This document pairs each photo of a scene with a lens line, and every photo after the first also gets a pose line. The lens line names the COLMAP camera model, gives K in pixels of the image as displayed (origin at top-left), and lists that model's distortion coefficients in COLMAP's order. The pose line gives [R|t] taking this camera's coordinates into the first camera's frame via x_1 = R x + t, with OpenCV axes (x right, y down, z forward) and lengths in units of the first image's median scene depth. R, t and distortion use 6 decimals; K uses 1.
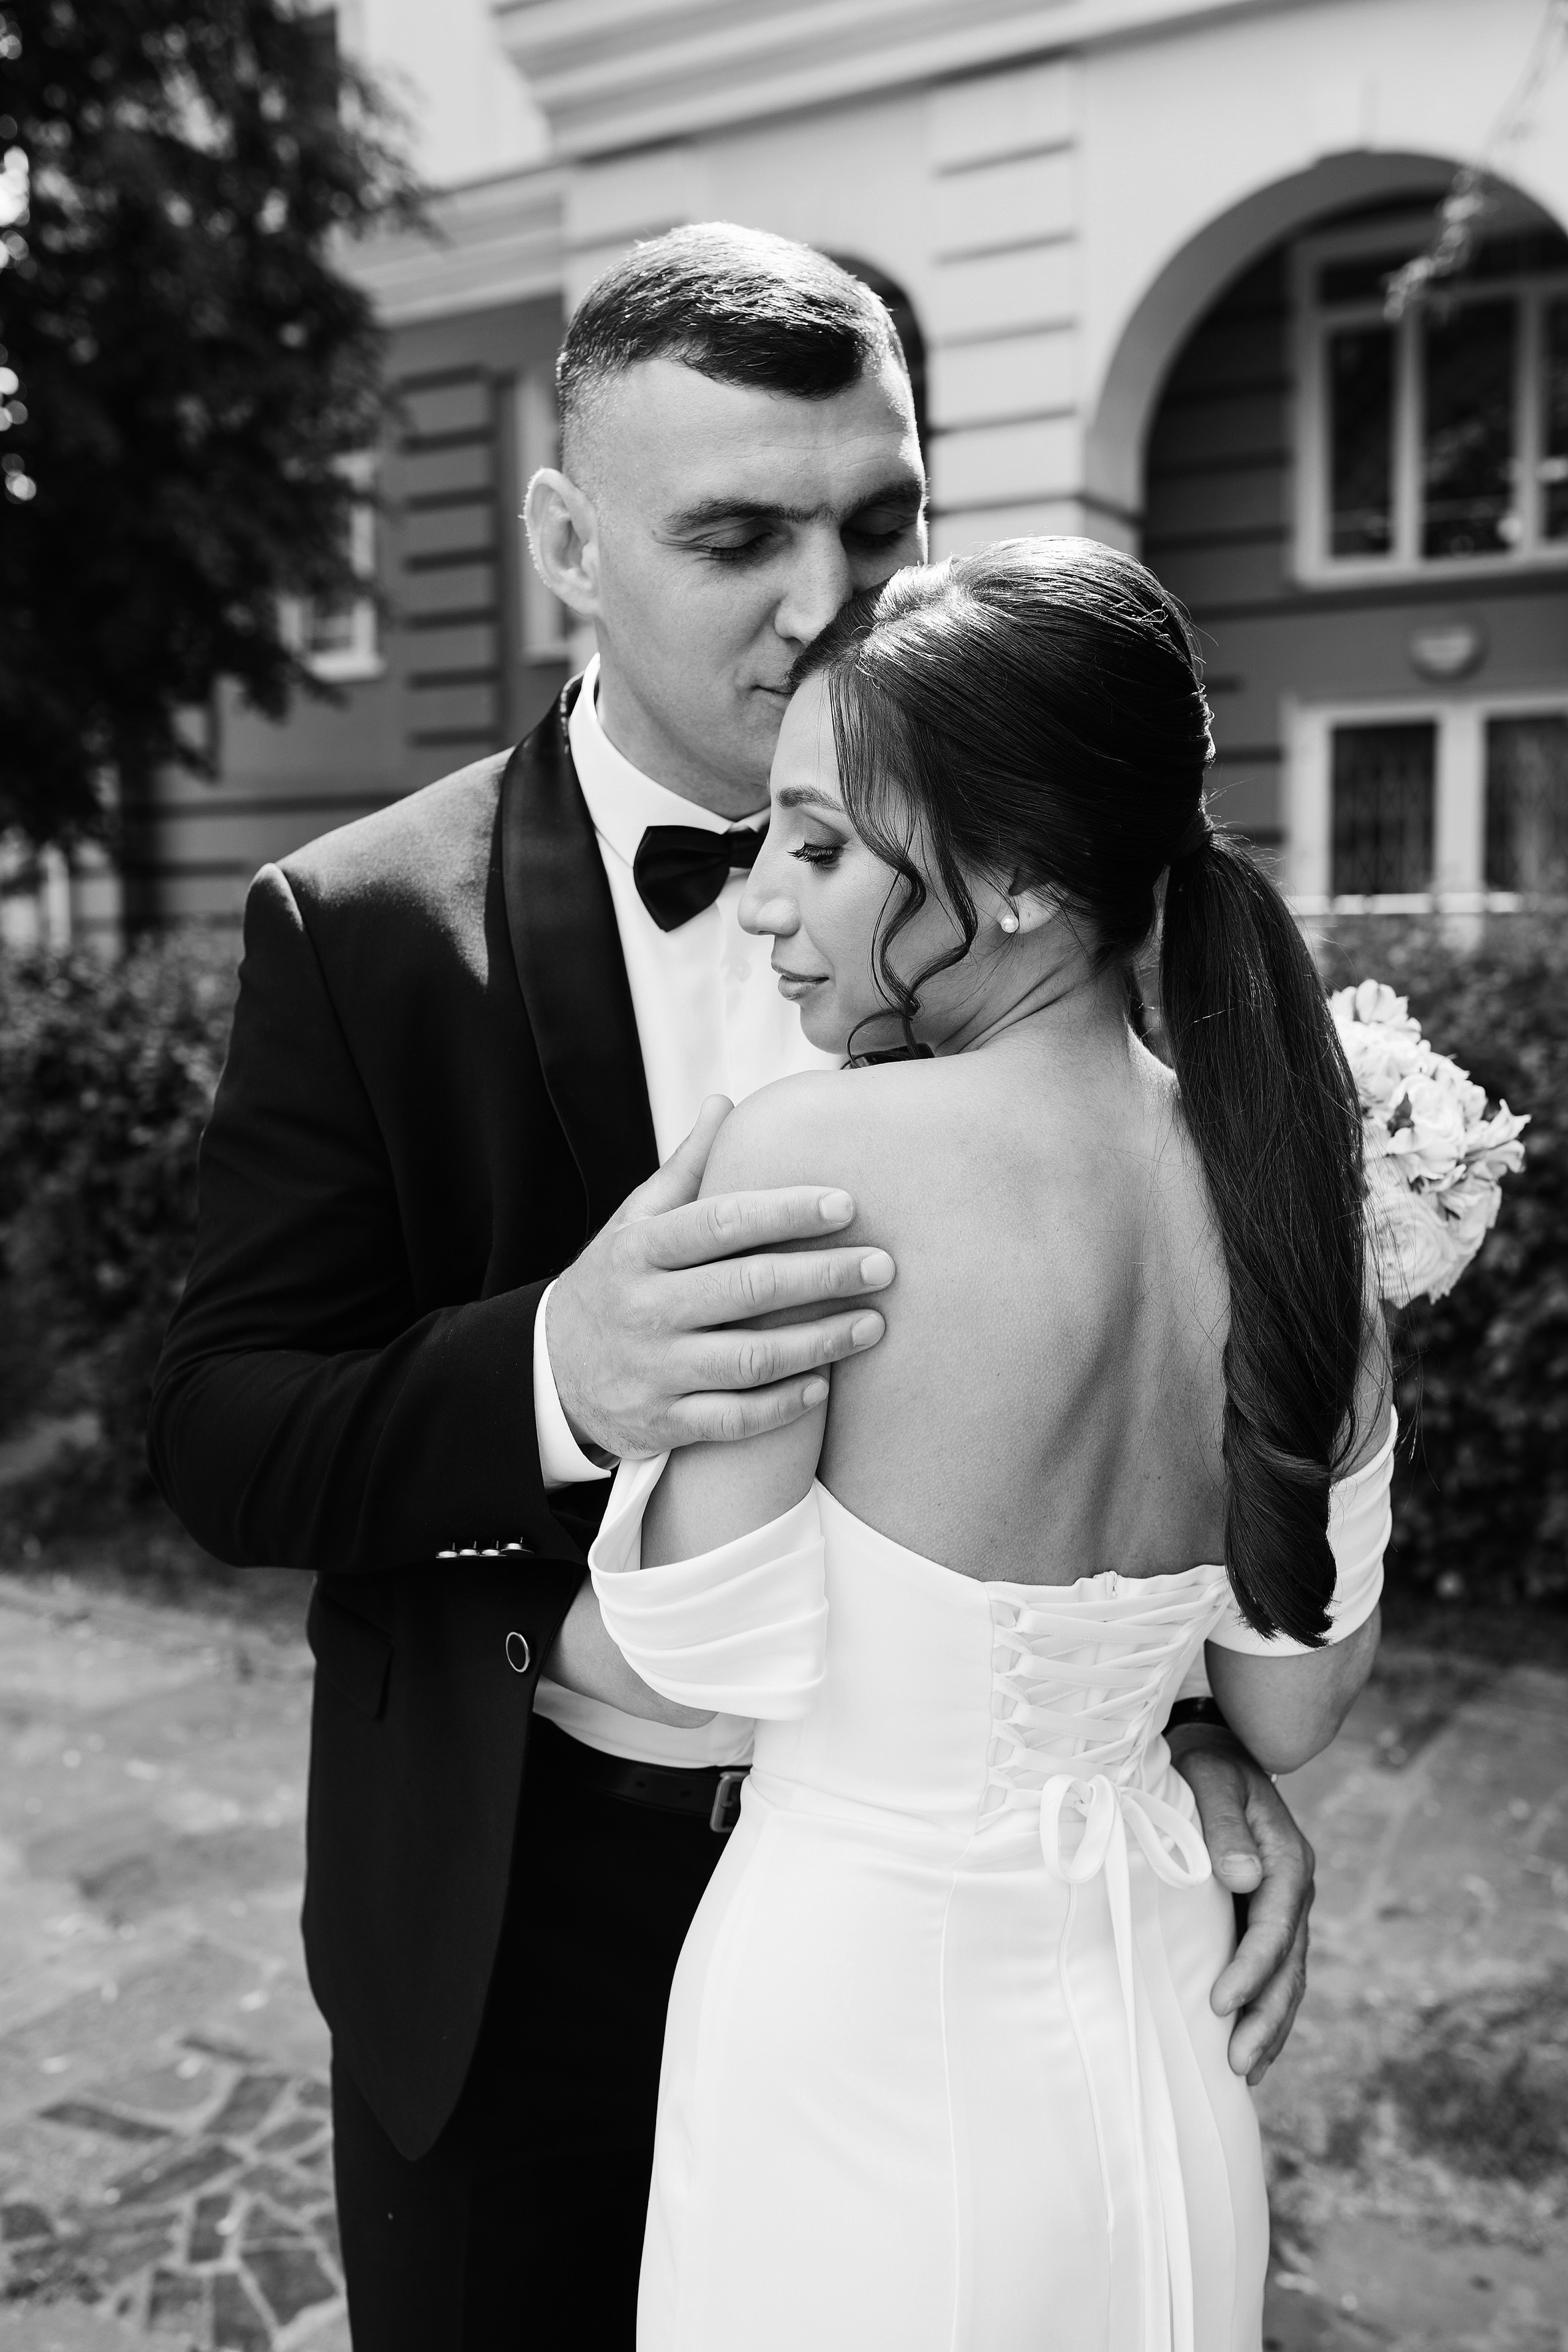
lens RADIAL K [[2274.4, 0, 796.7], [0, 2274.4, 1176.4], [0, 0, 1]] dist [-0.064213, 0.084996]
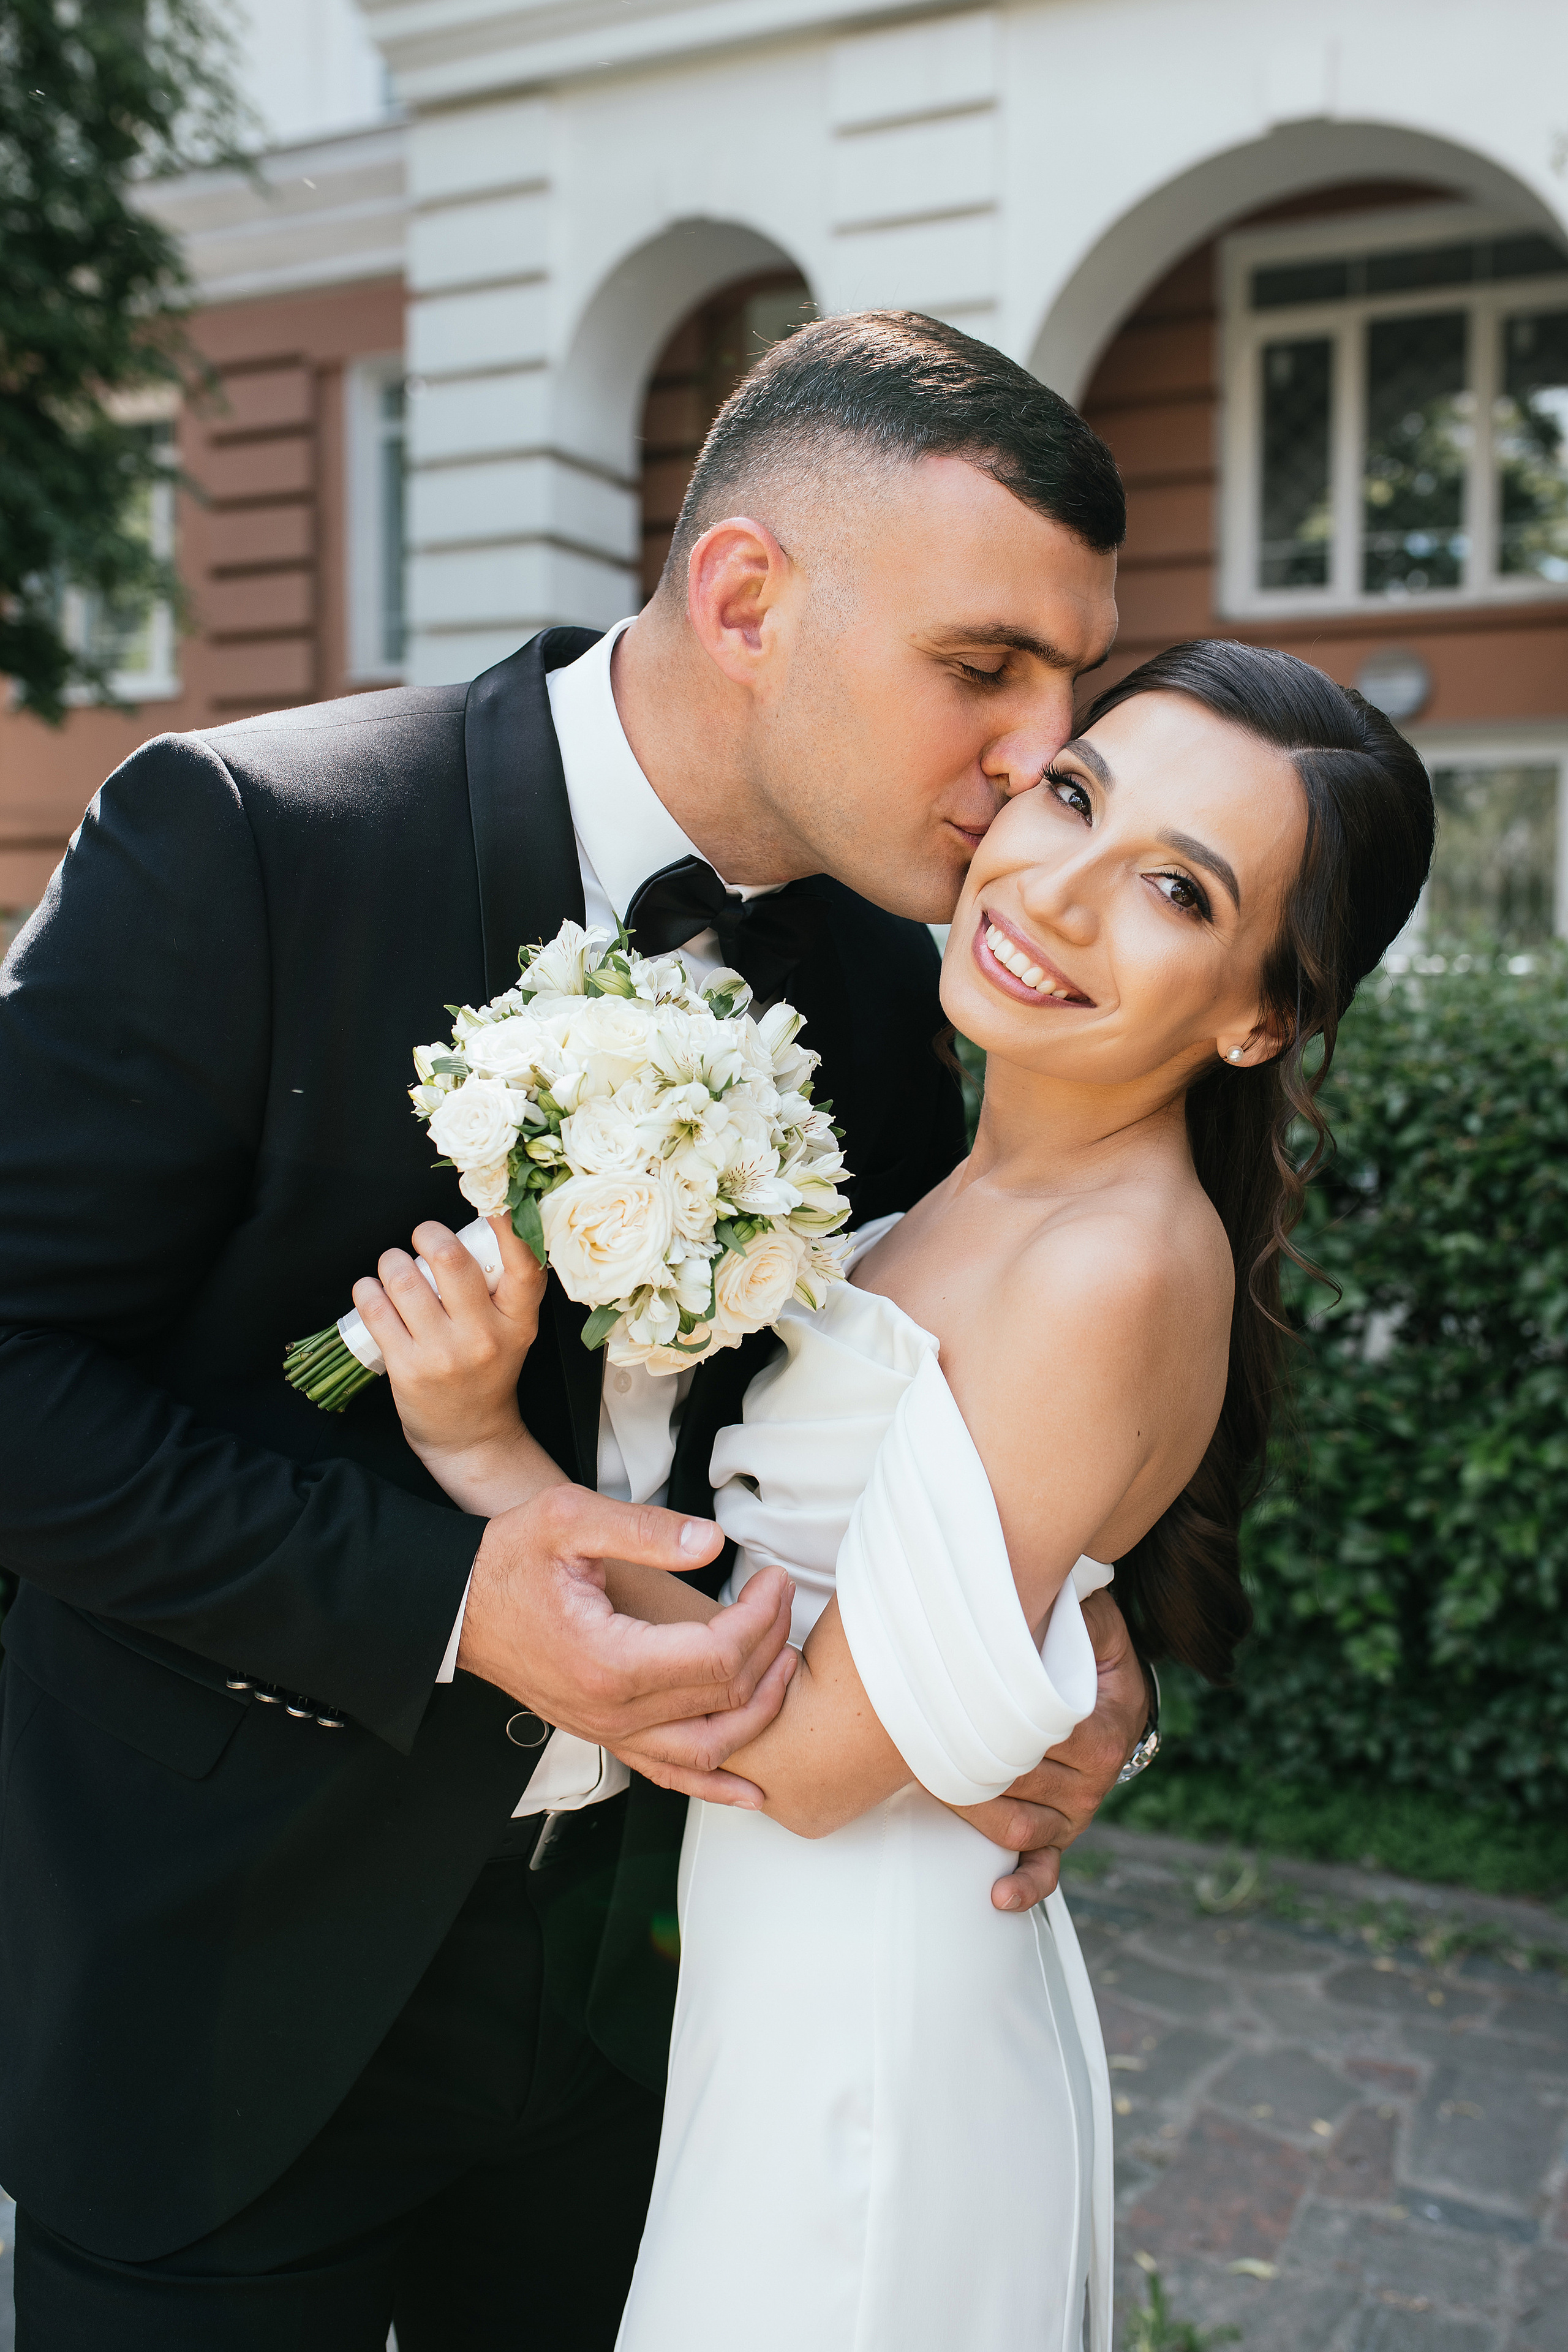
lens RADIAL K [[2359.1, 0, 811.5], [0, 2359.1, 1187.6], [0, 0, 1]] dist [-0.044077, 0.034536]
pose [[0.996023, 0.015439, 0.087753, -0.085781], [-0.012132, 0.999200, -0.038095, 0.005331], [-0.088271, 0.036879, 0.995414, 0.416159]]
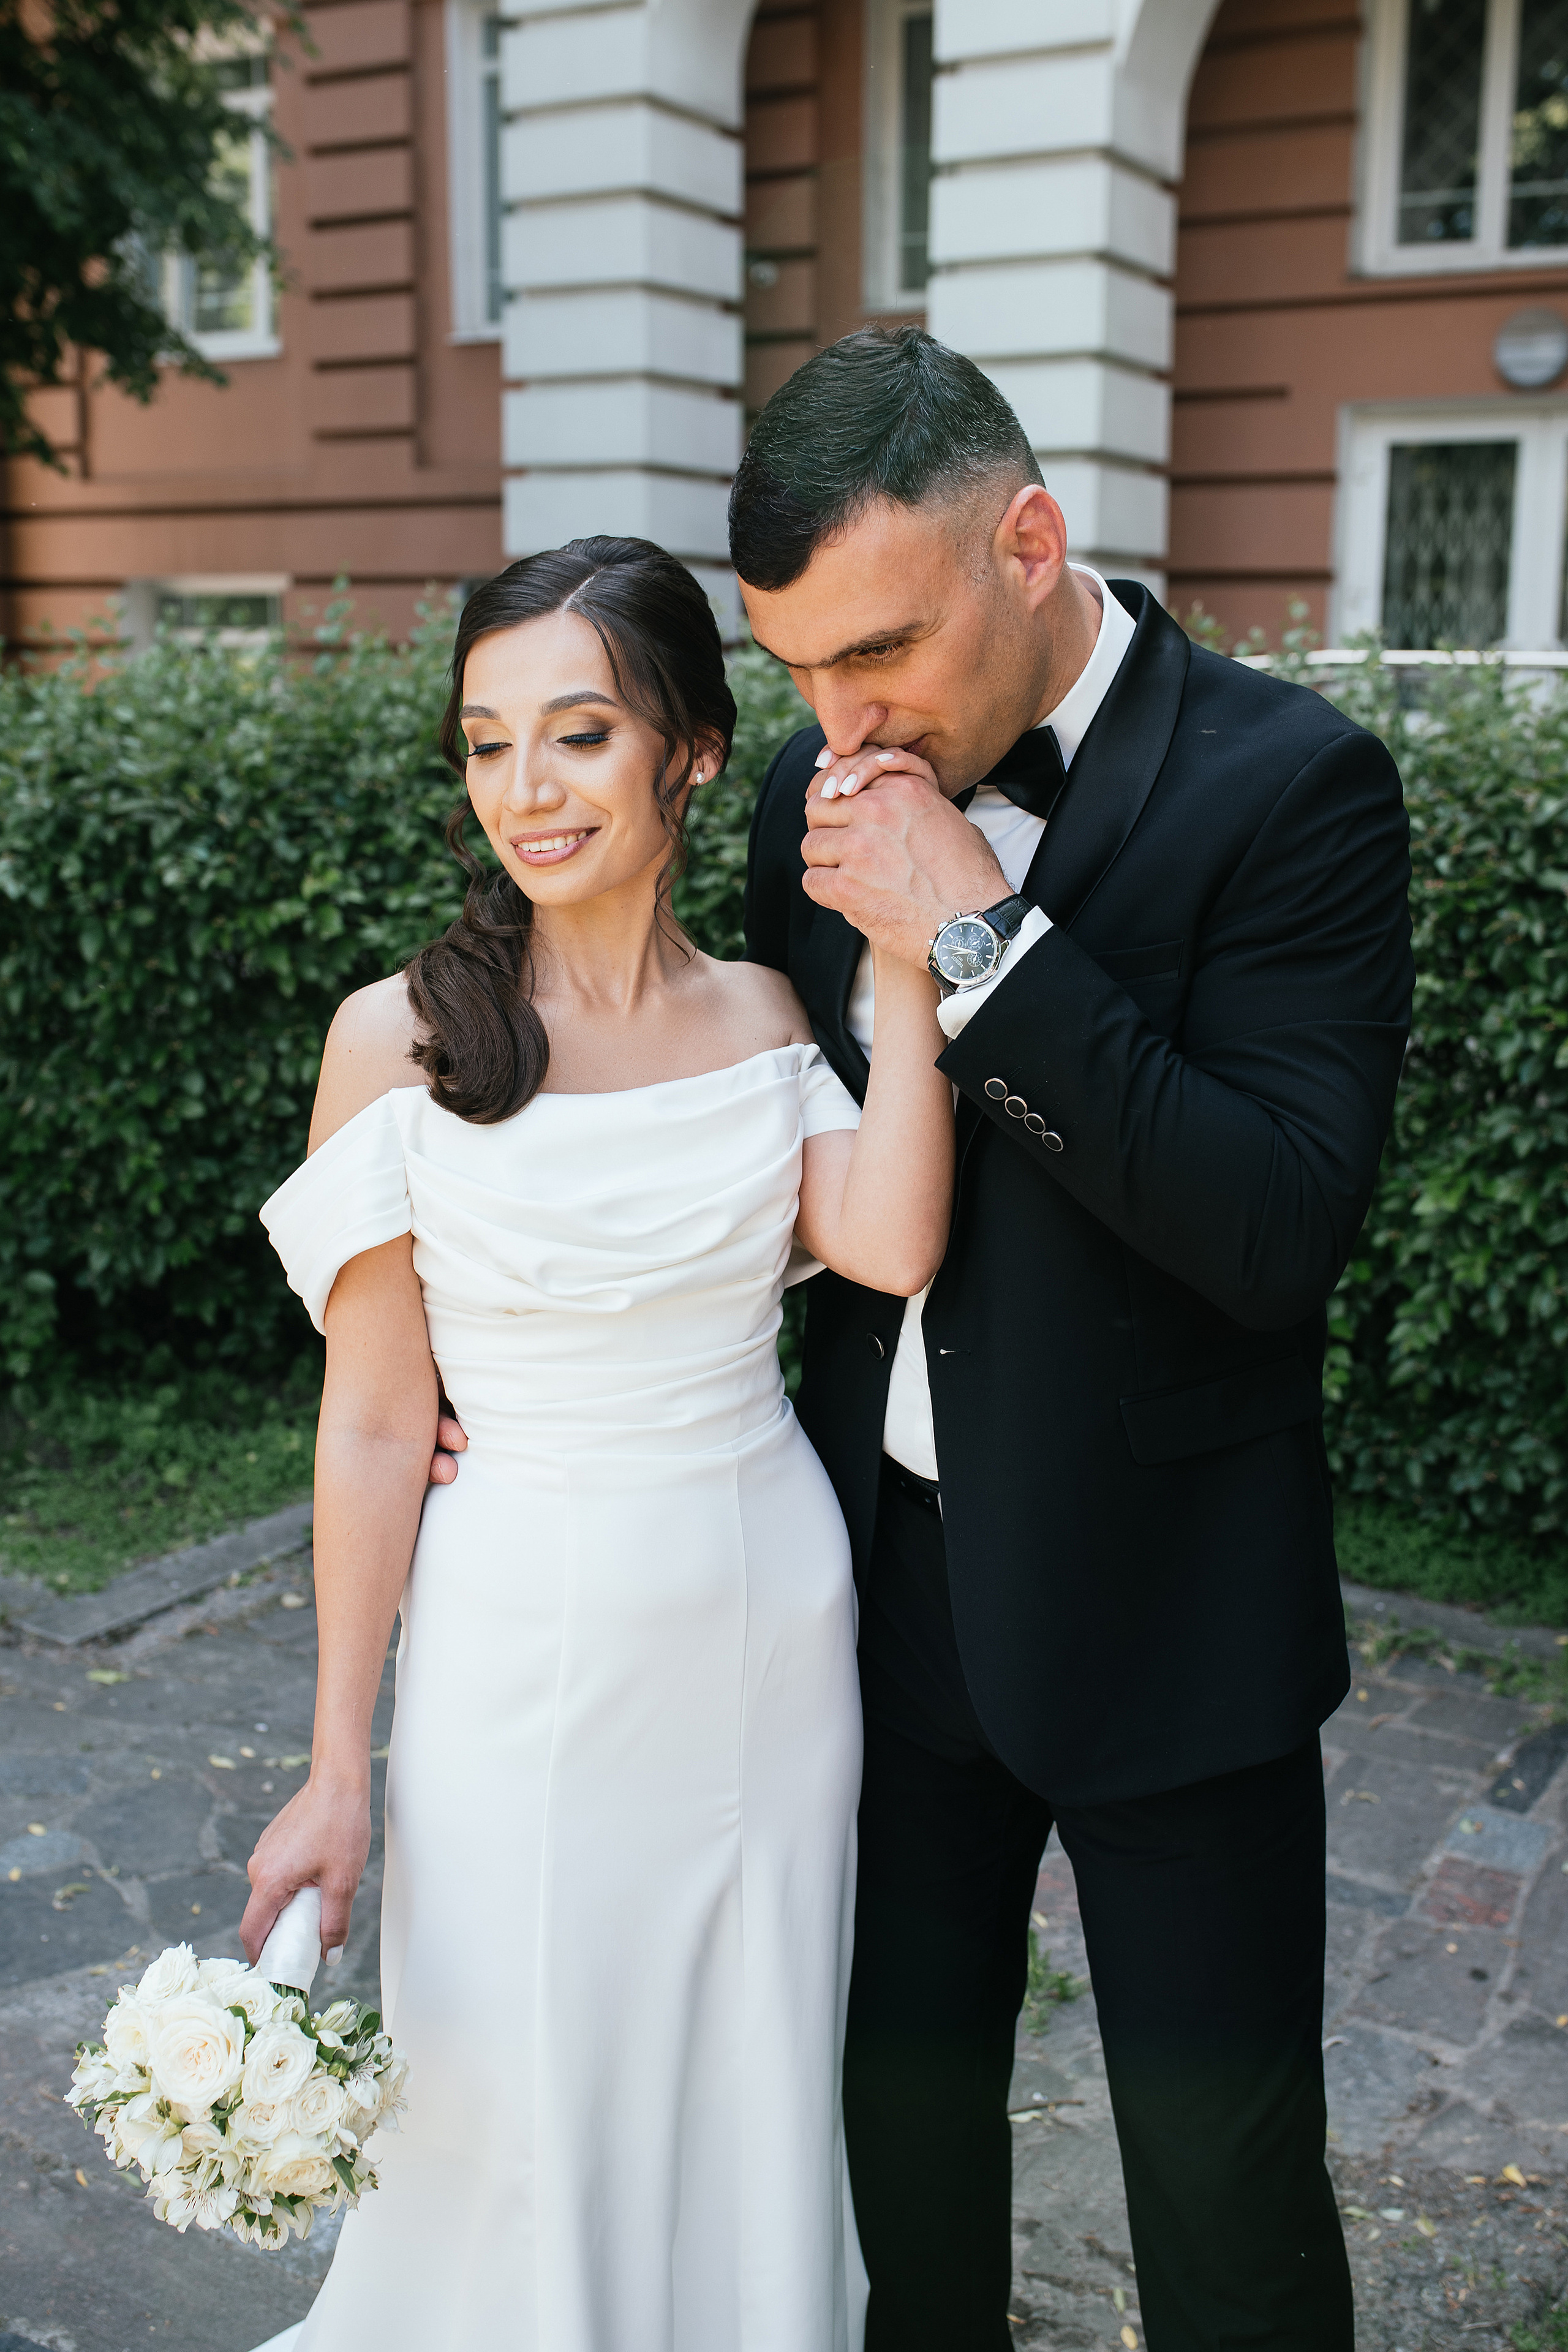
lens RADIAL K [[2433.6, 0, 838.3], [0, 2433.6, 1182.9], [0, 0, 1]] dist [-0.064778, 0.095514]
pose [[0.999247, 0.018761, 0.033957, 0.007150], [-0.022003, 0.994964, 0.097787, -0.030462], [-0.031951, -0.098460, 0.994628, 0.319660]]
